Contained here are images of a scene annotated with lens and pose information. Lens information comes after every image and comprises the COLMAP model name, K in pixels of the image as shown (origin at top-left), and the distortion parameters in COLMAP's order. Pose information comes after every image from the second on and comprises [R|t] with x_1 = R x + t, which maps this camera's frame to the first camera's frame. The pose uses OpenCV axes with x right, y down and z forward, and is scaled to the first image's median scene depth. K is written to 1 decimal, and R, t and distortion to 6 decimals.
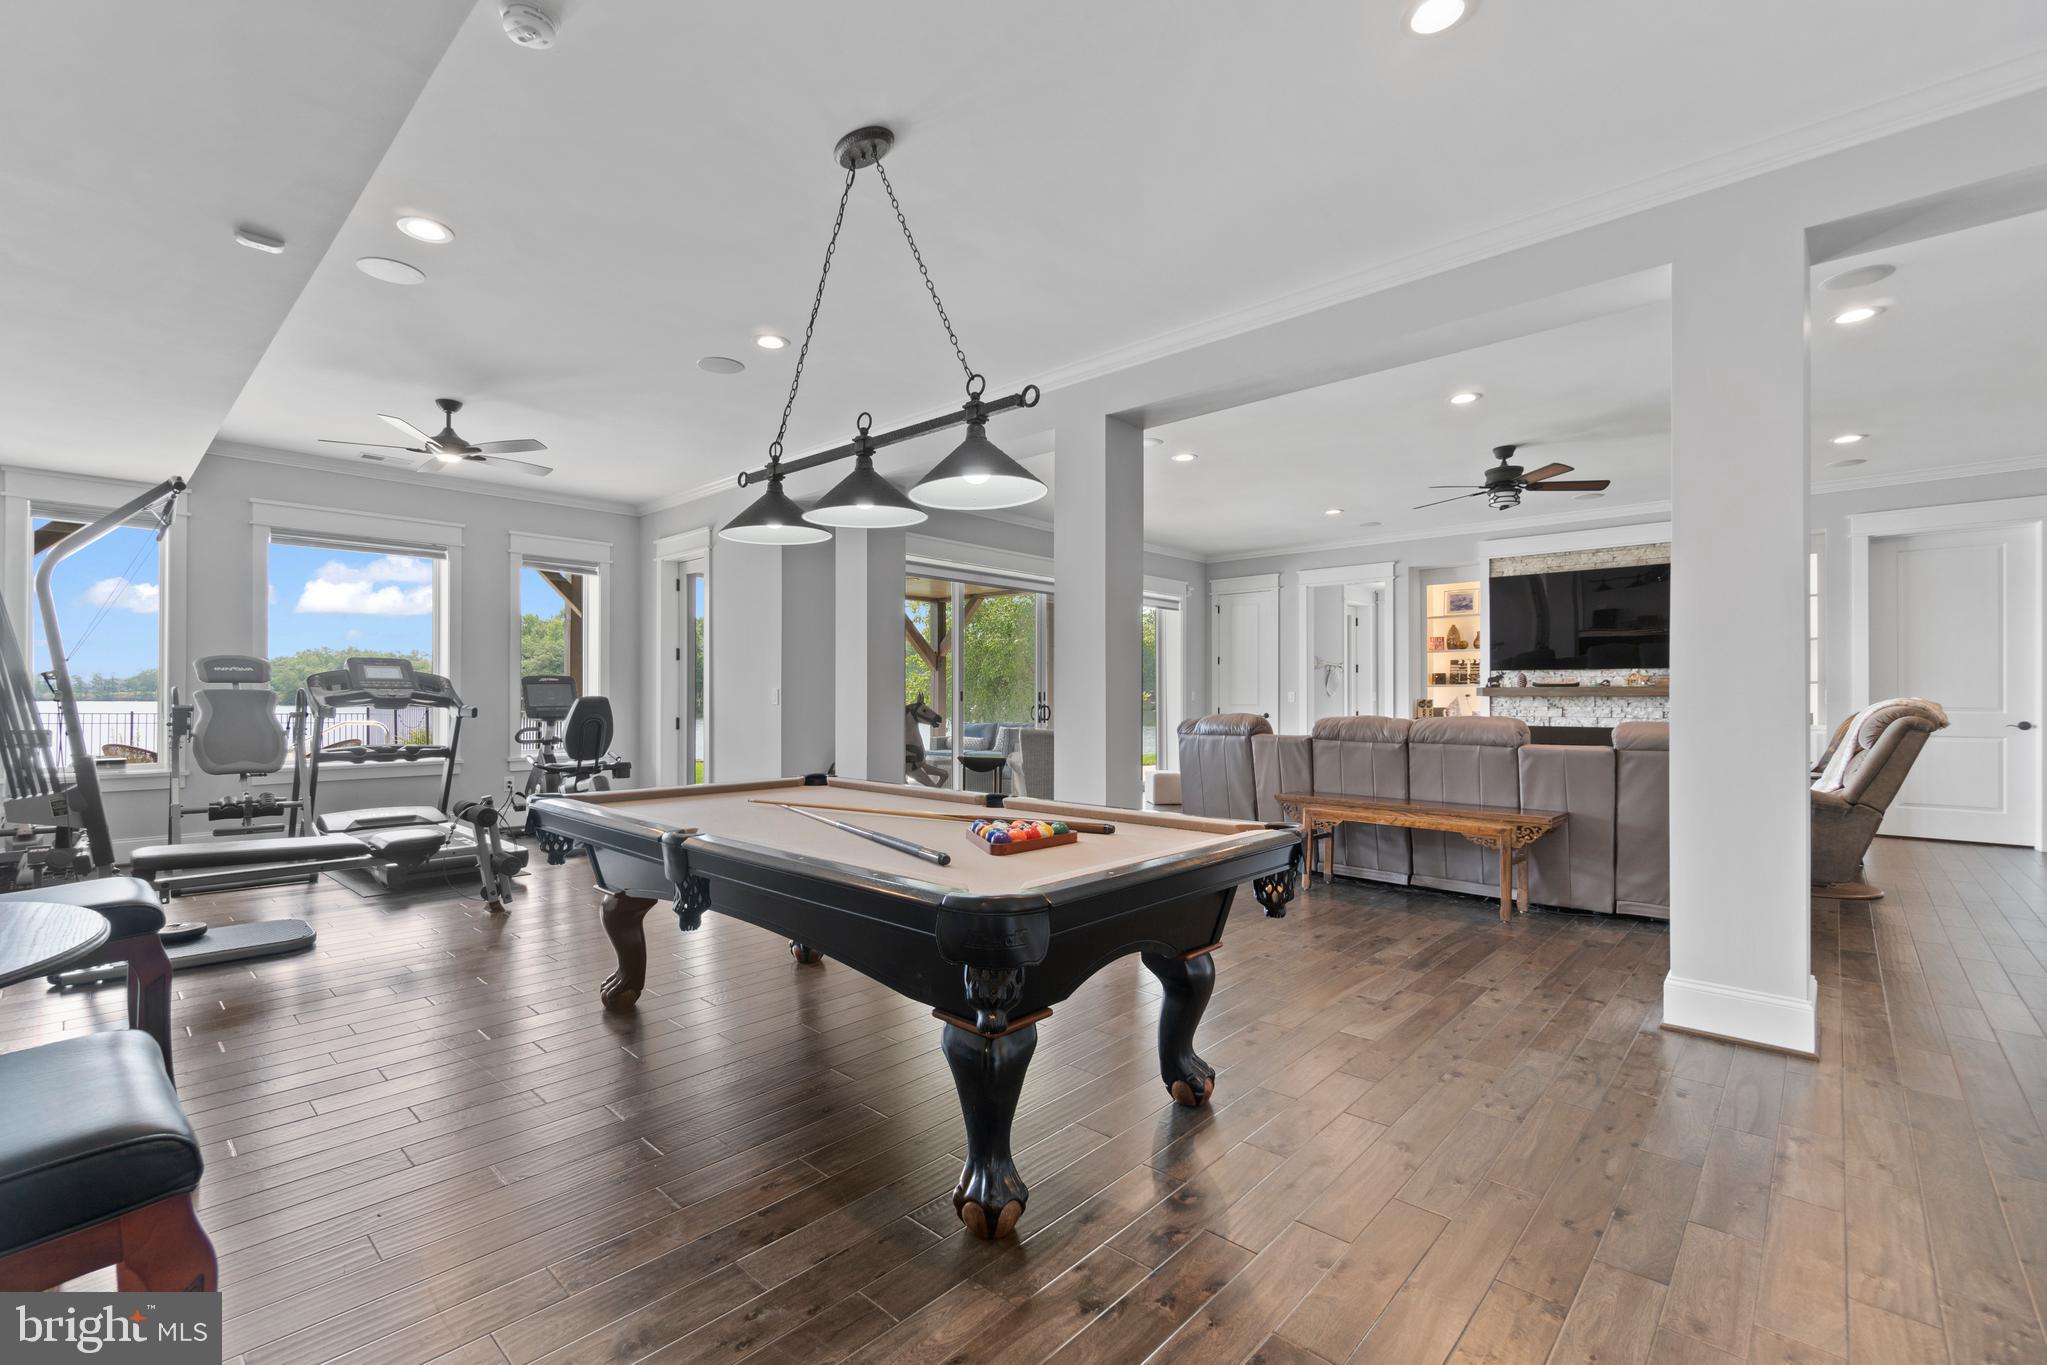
lens RADIAL K [[886.1, 0, 1023.5], [0, 886.1, 682.5], [0, 0, 1]] dist [0.008372, 0.000253]
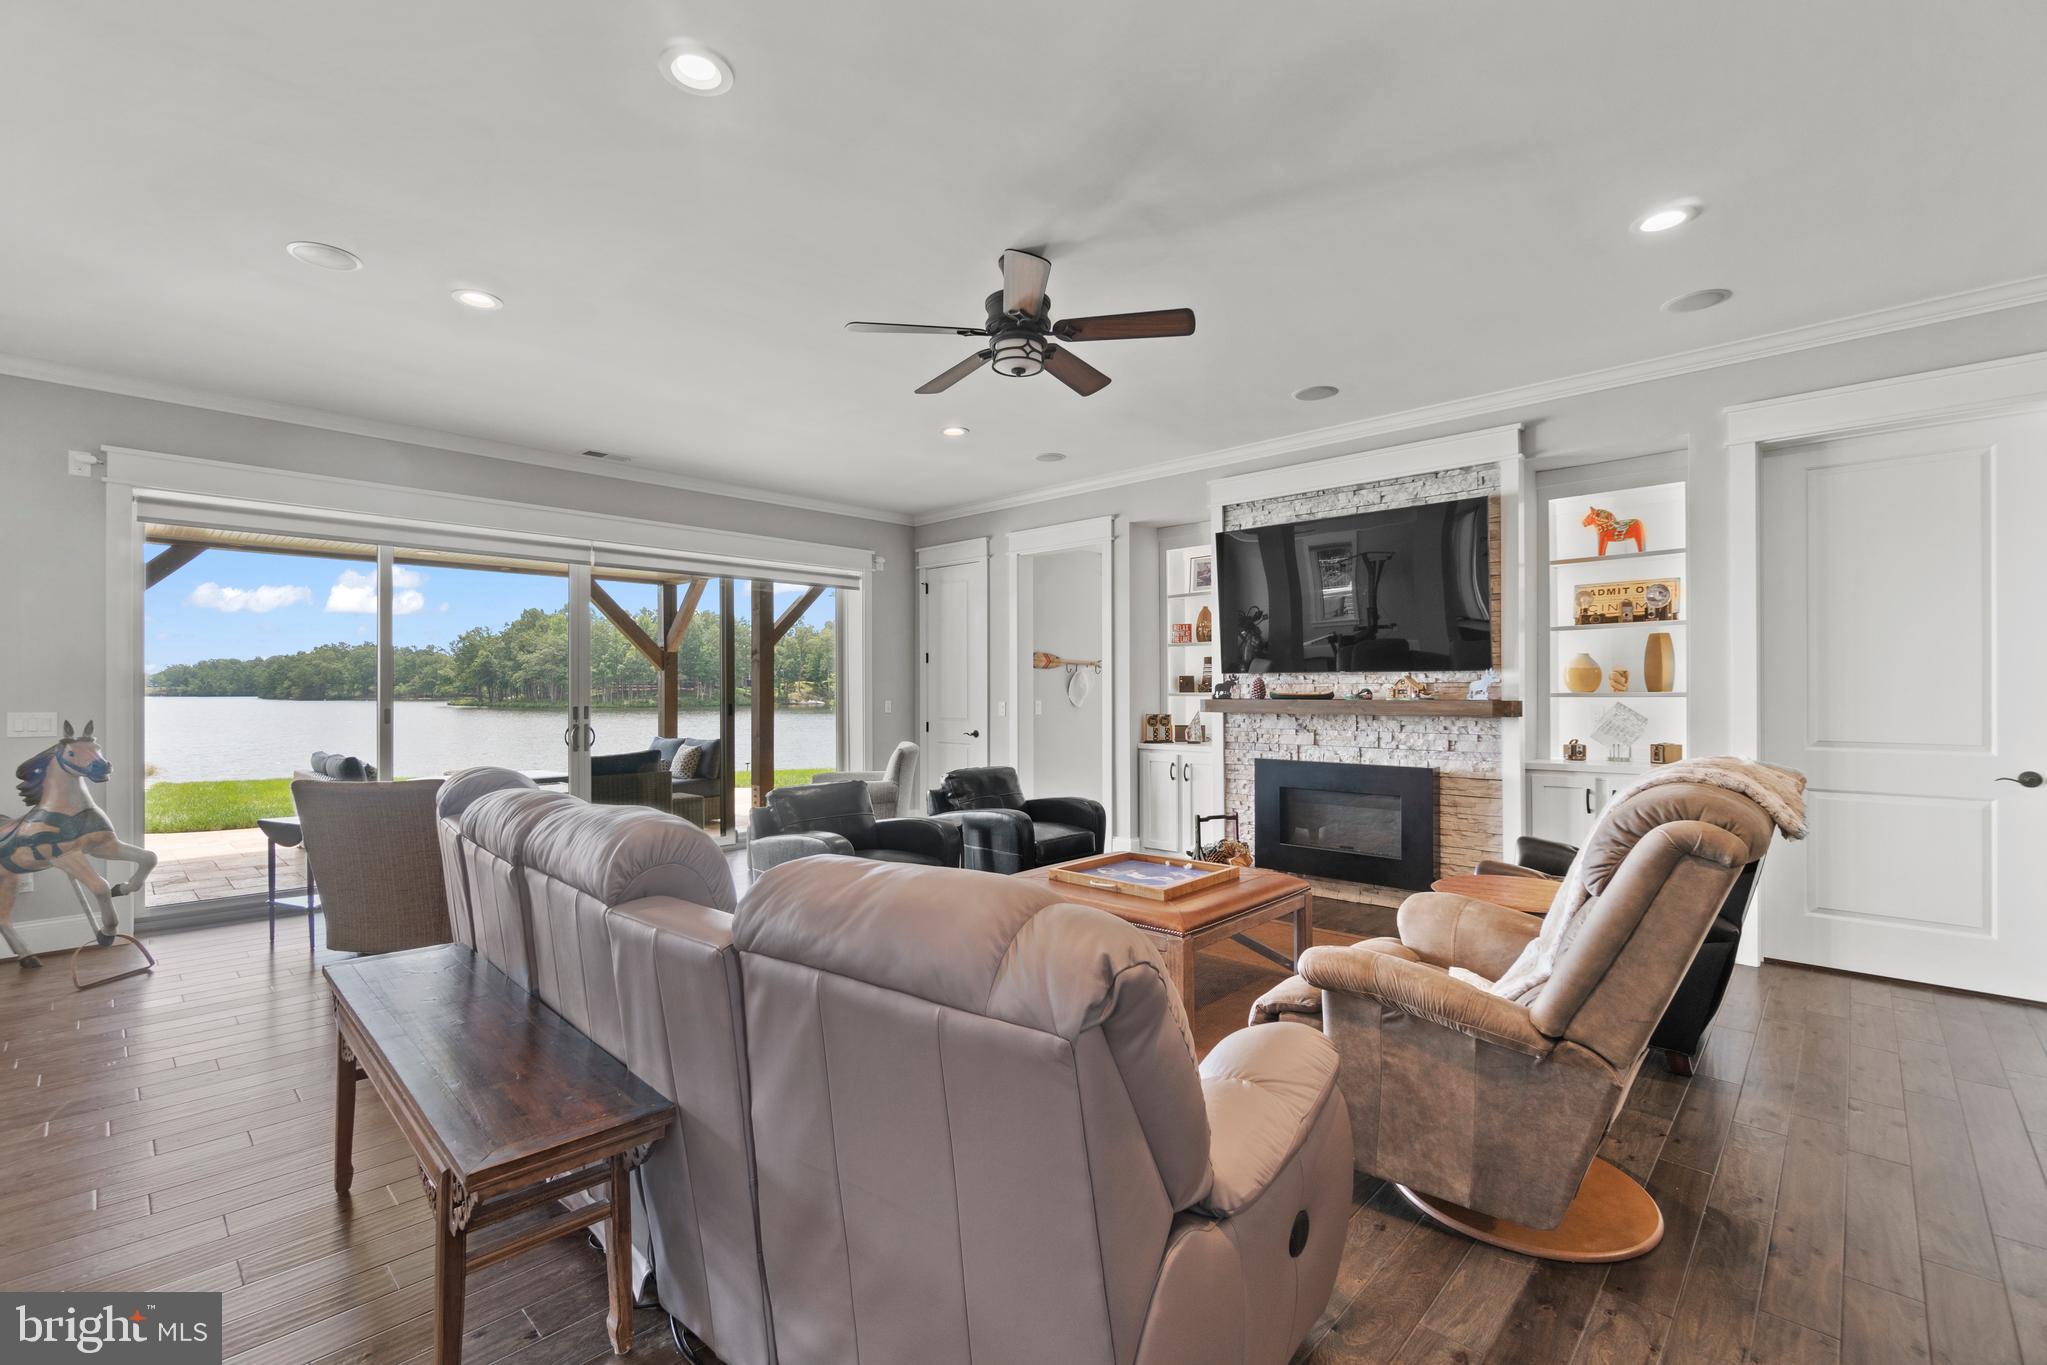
lens RADIAL K [[883.2, 0, 1007.3], [0, 883.2, 676.2], [0, 0, 1]] dist [0.000118, 0.000019]
pose [[0.999453, -0.003914, -0.032848, 0.394063], [0.003984, 0.999990, 0.002062, -0.013531], [0.032840, -0.002192, 0.999458, 0.339992]]
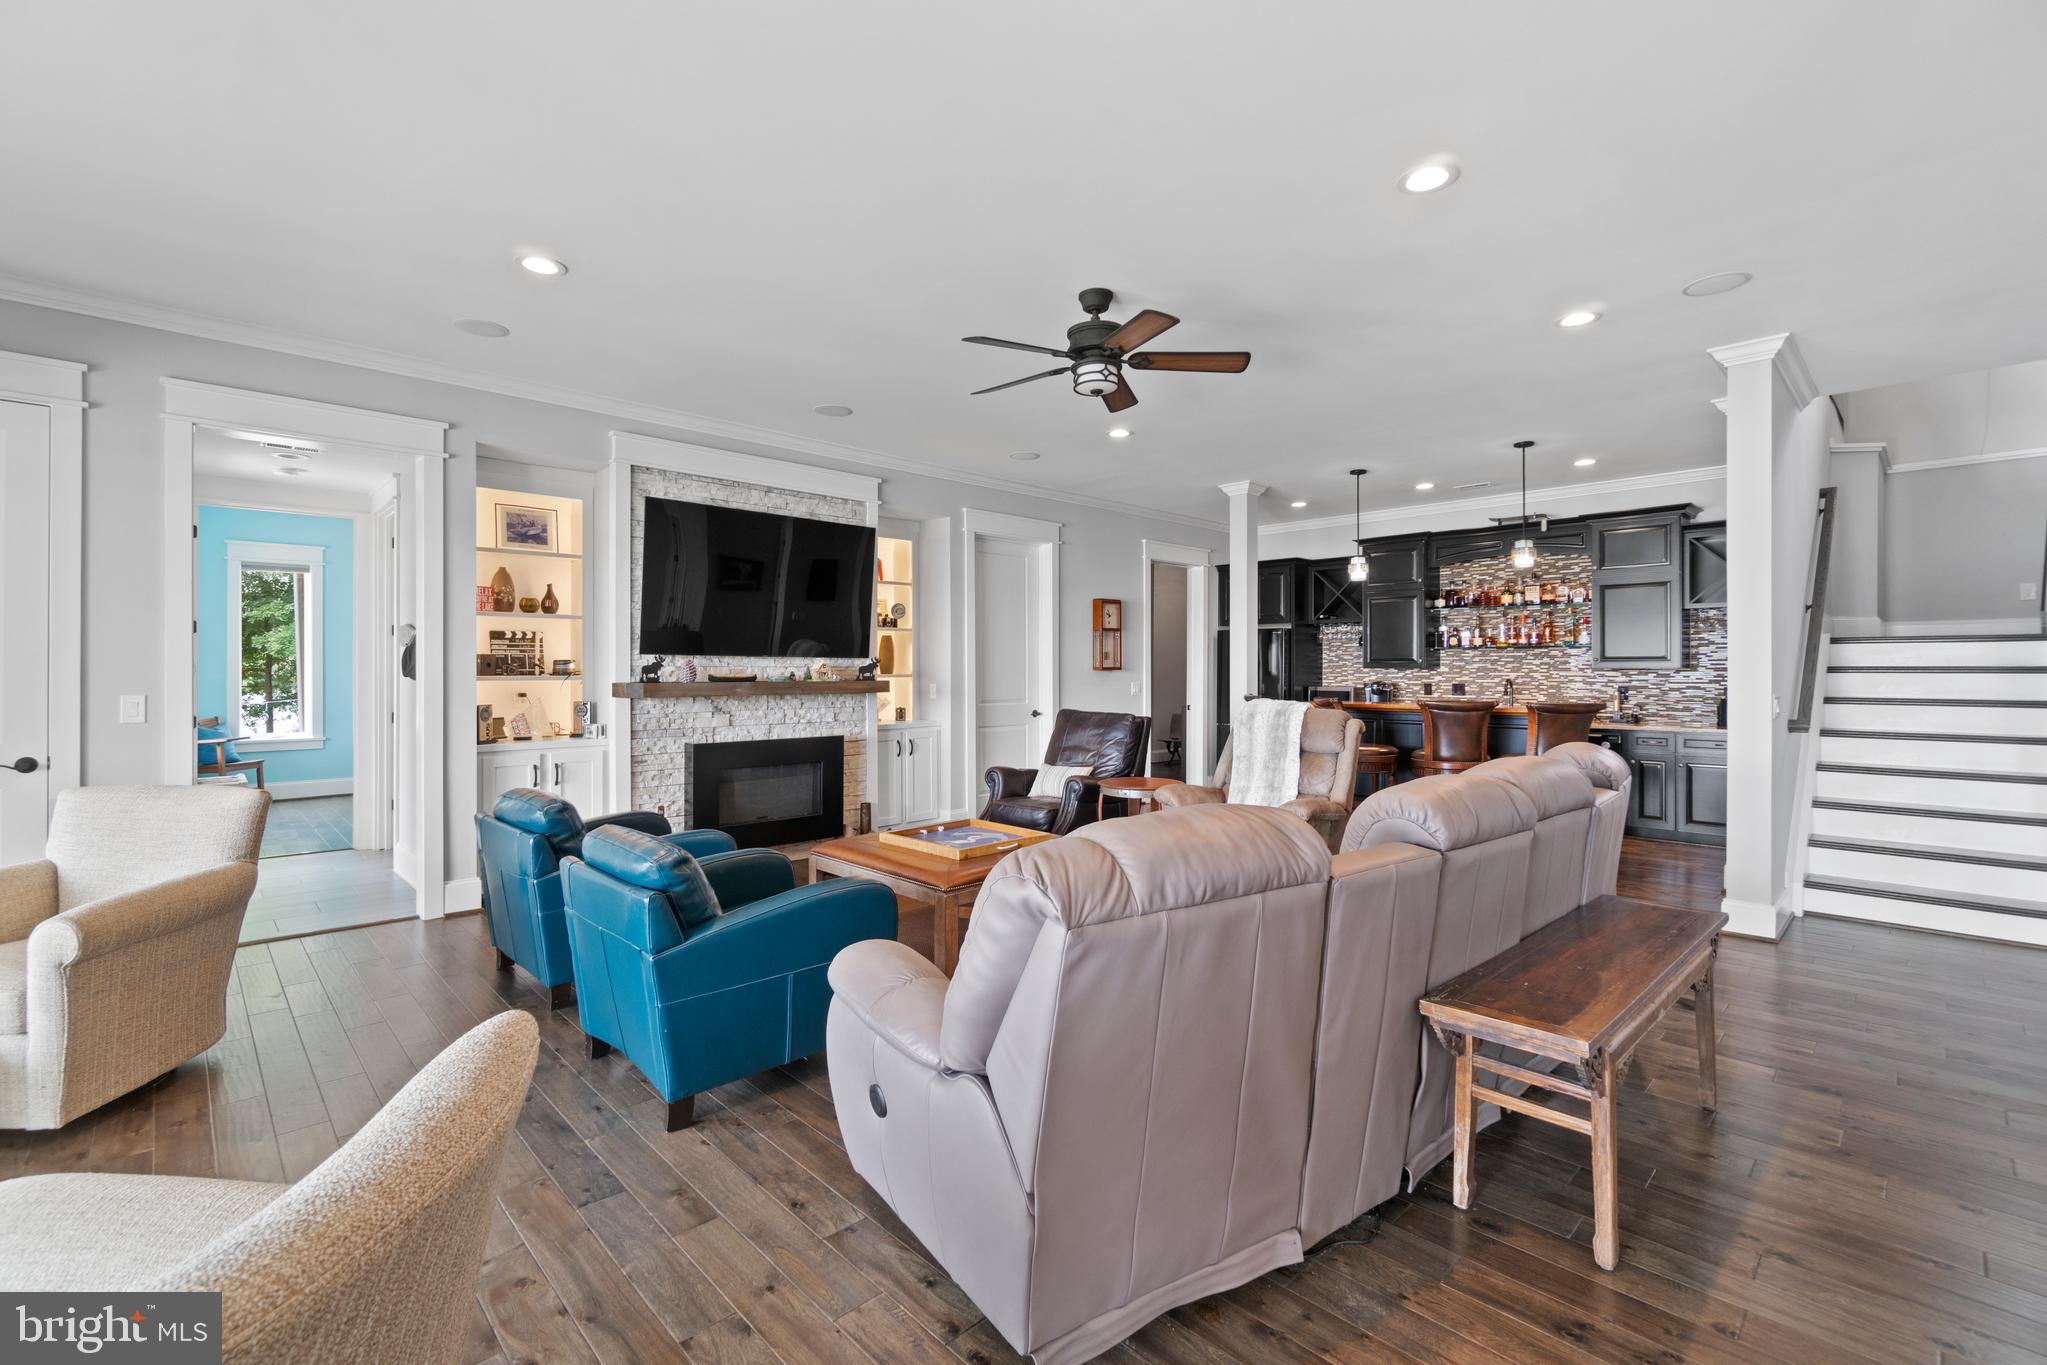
lens RADIAL K [[883.2, 0, 1007.3], [0, 883.2, 676.2], [0, 0, 1]] dist [0.000118, 0.000019]
pose [[0.076312, -0.005506, 0.997069, -0.041453], [-0.015754, 0.999853, 0.006727, -0.006628], [-0.996960, -0.016221, 0.076214, 0.723616]]
